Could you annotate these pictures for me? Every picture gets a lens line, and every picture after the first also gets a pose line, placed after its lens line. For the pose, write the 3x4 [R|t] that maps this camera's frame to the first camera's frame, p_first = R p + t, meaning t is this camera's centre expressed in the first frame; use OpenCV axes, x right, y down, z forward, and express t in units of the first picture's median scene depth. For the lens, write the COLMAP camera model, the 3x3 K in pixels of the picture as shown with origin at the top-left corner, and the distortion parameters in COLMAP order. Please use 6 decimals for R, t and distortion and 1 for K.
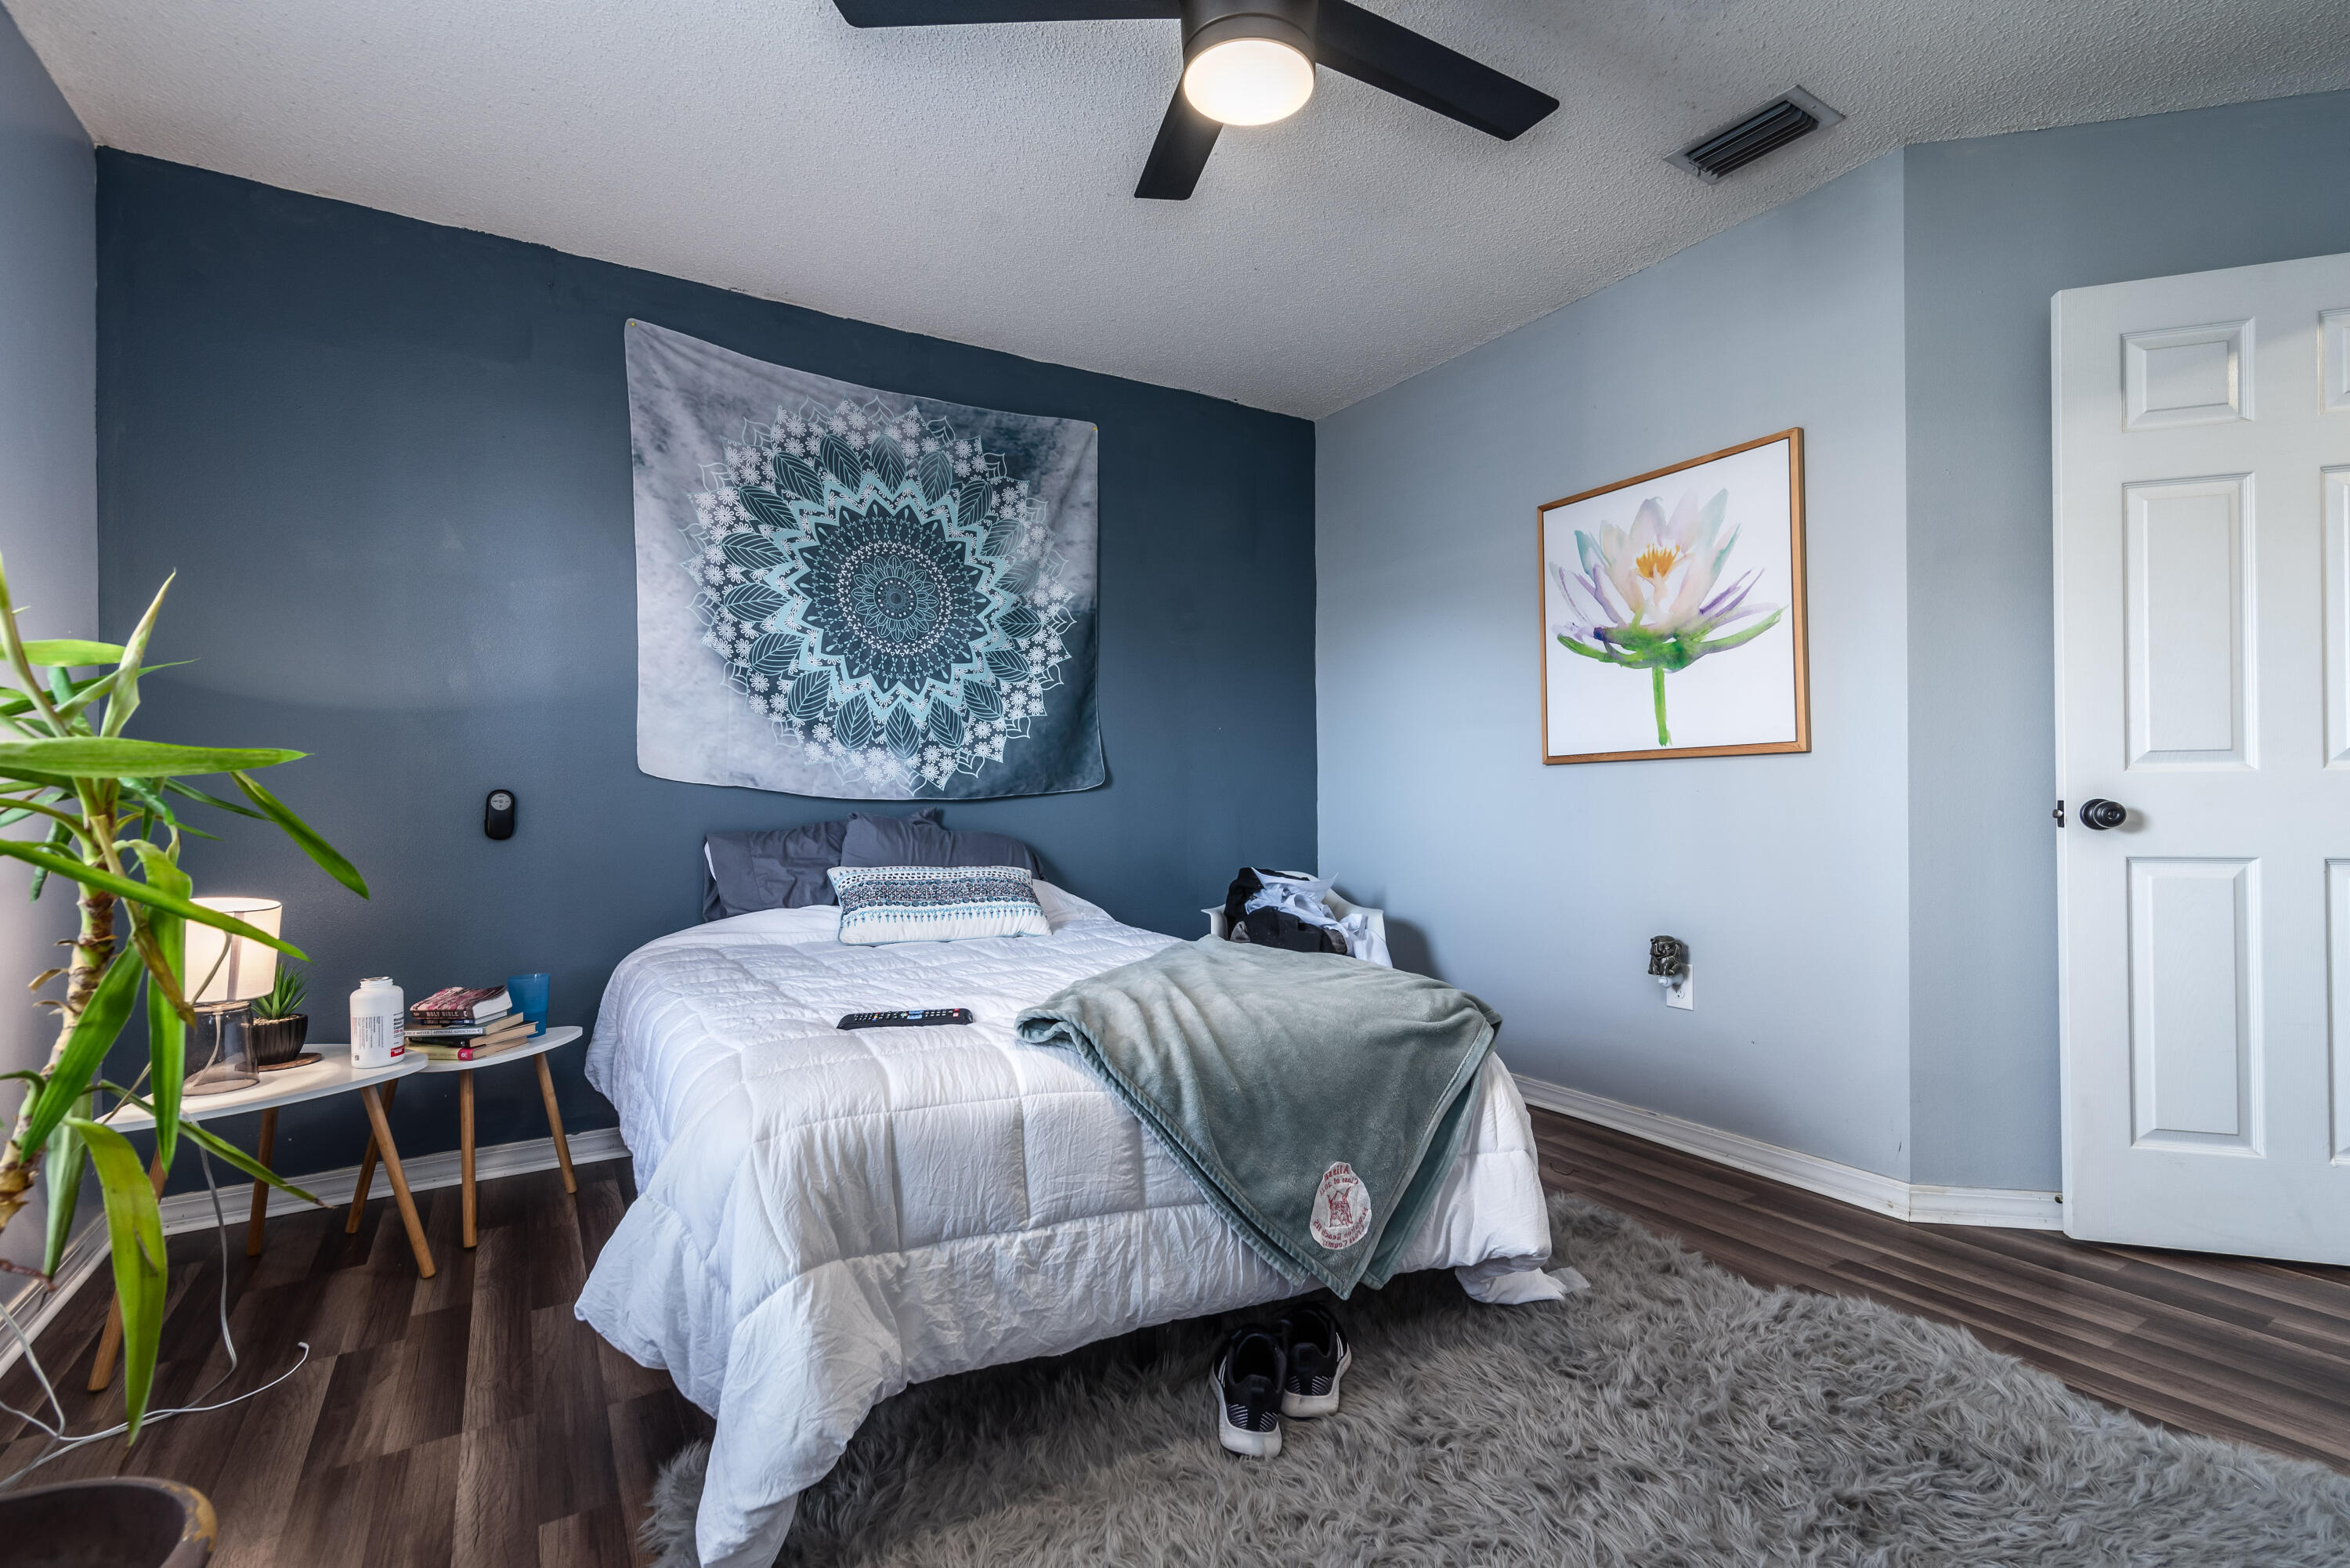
lens RADIAL K [[1071.8, 0, 1190.7], [0, 1071.8, 773.2], [0, 0, 1]] dist [0.016027, -0.000221]
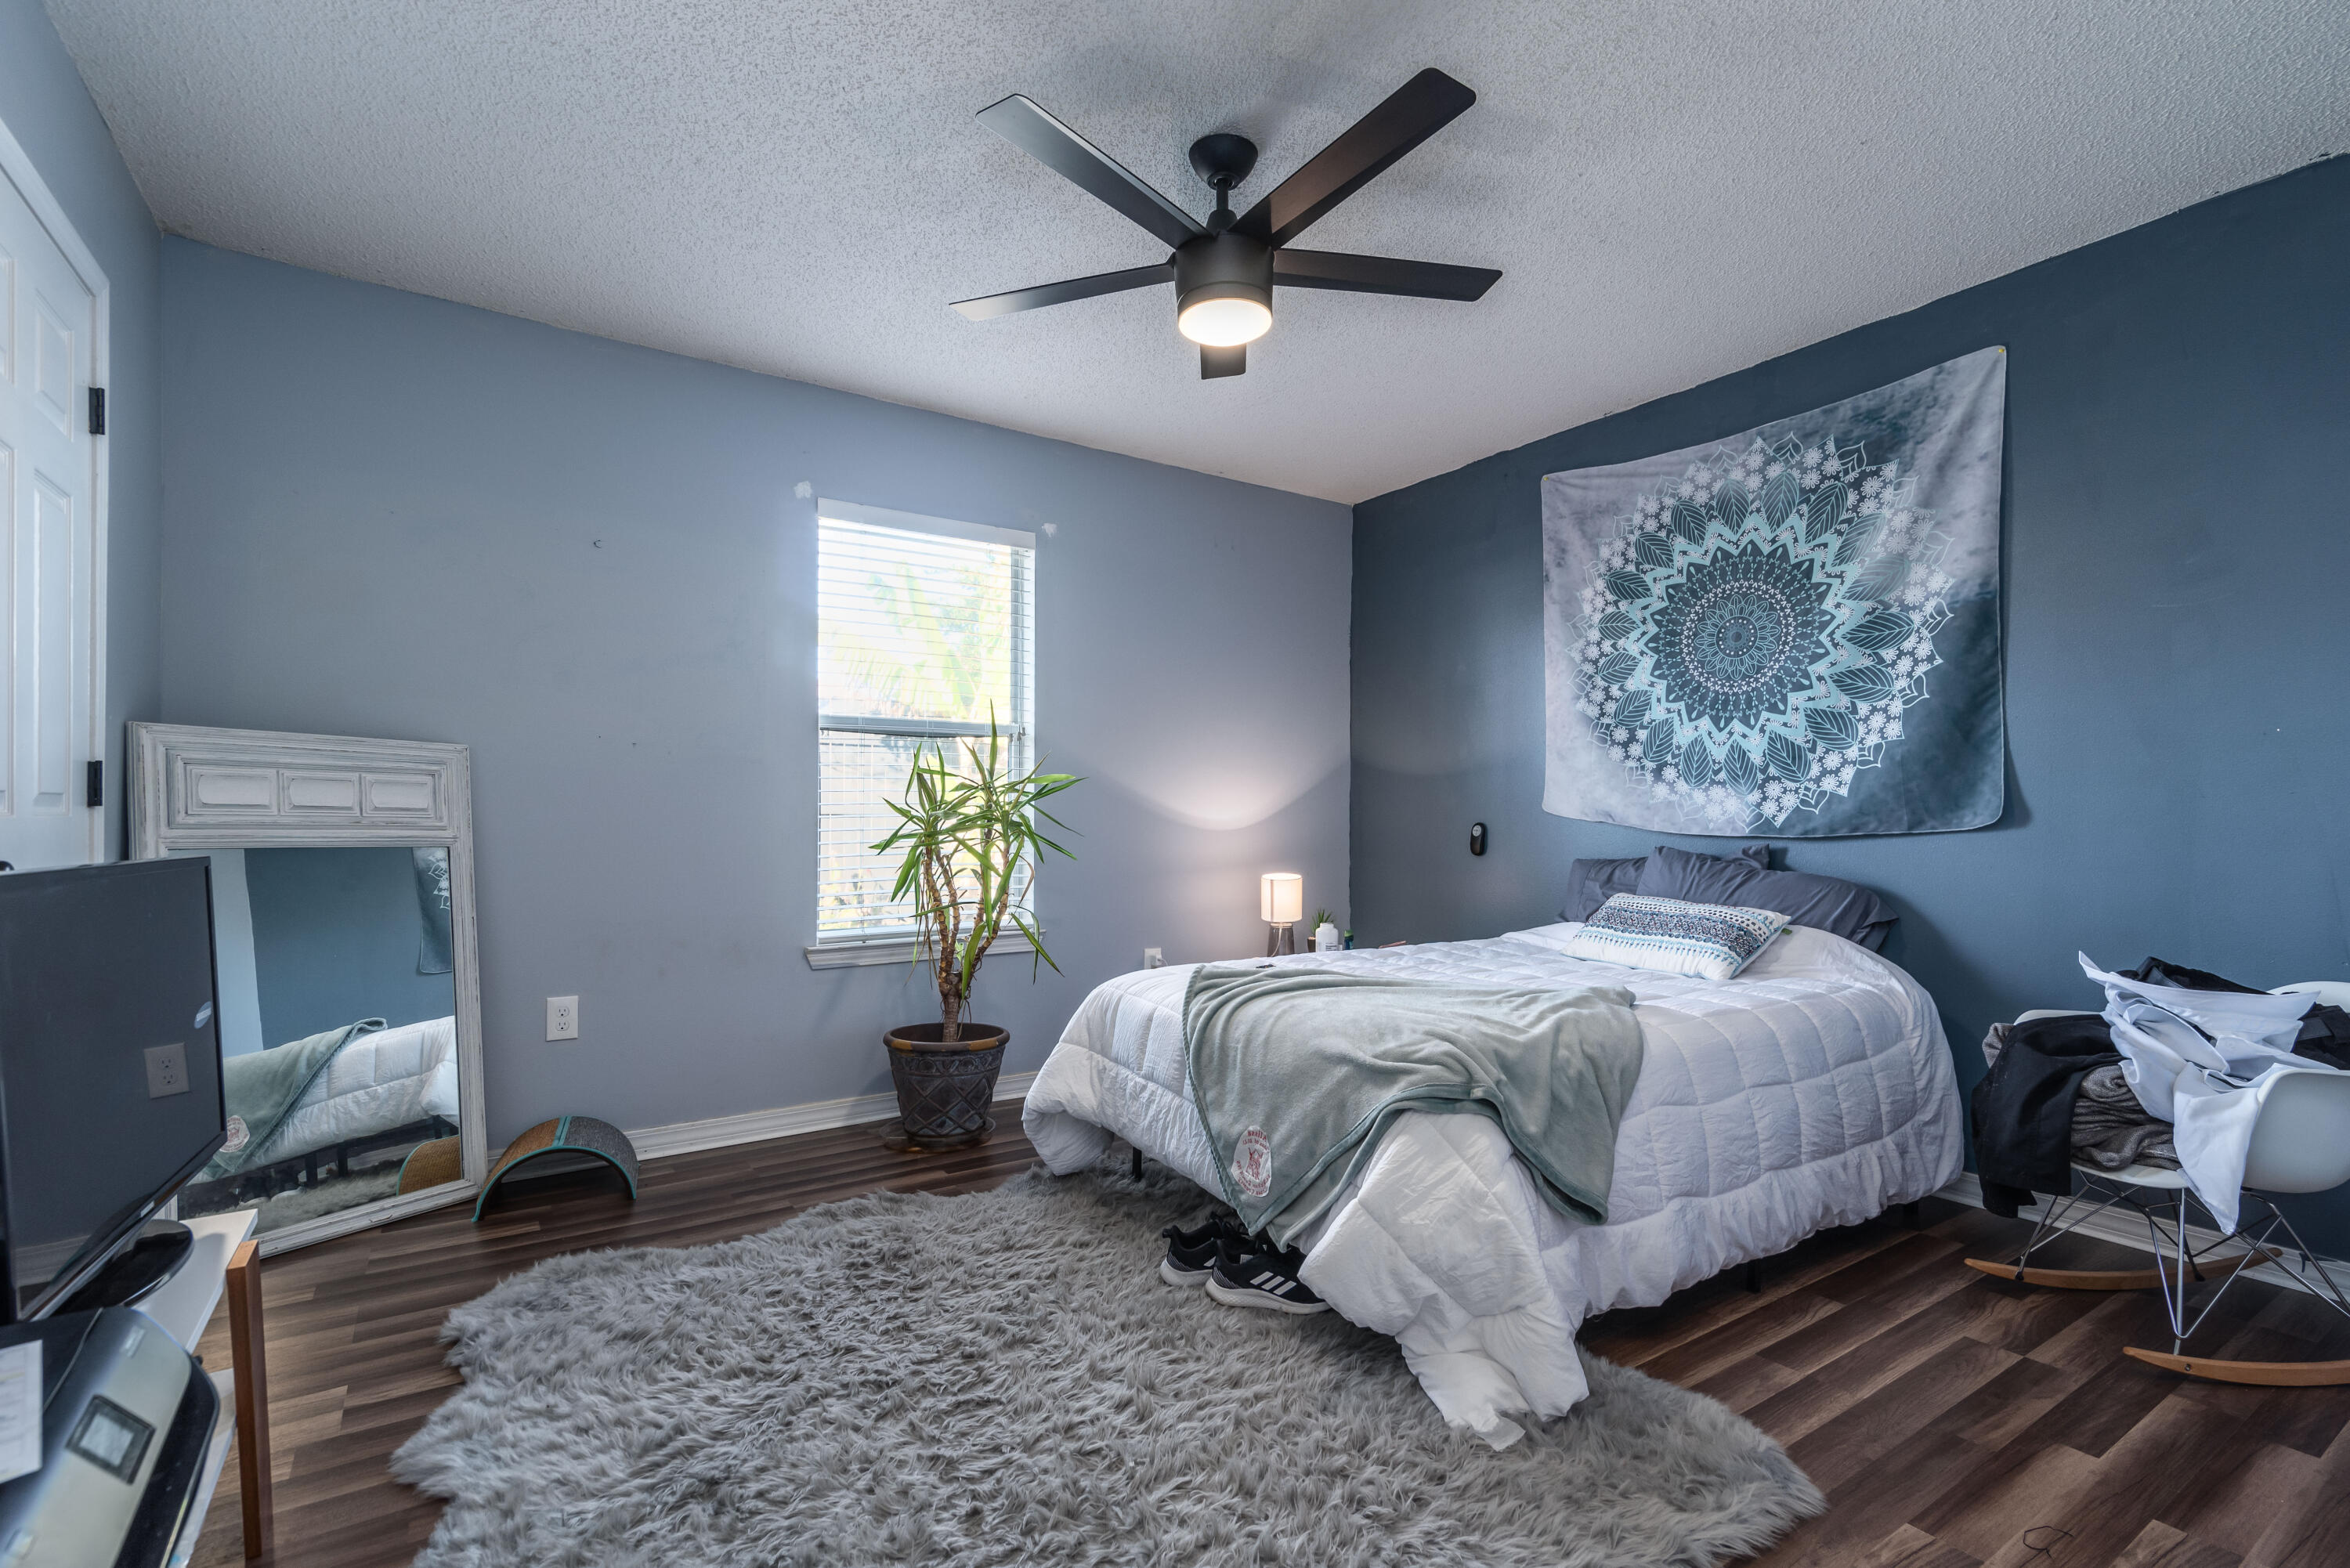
lens RADIAL K [[1071.8, 0, 1190.7], [0, 1071.8, 773.2], [0, 0, 1]] dist [0.016027, -0.000221]
pose [[0.042601, -0.036485, -0.998426, 0.714346], [0.013589, 0.999262, -0.035936, -0.004934], [0.999000, -0.012037, 0.043065, 0.442111]]
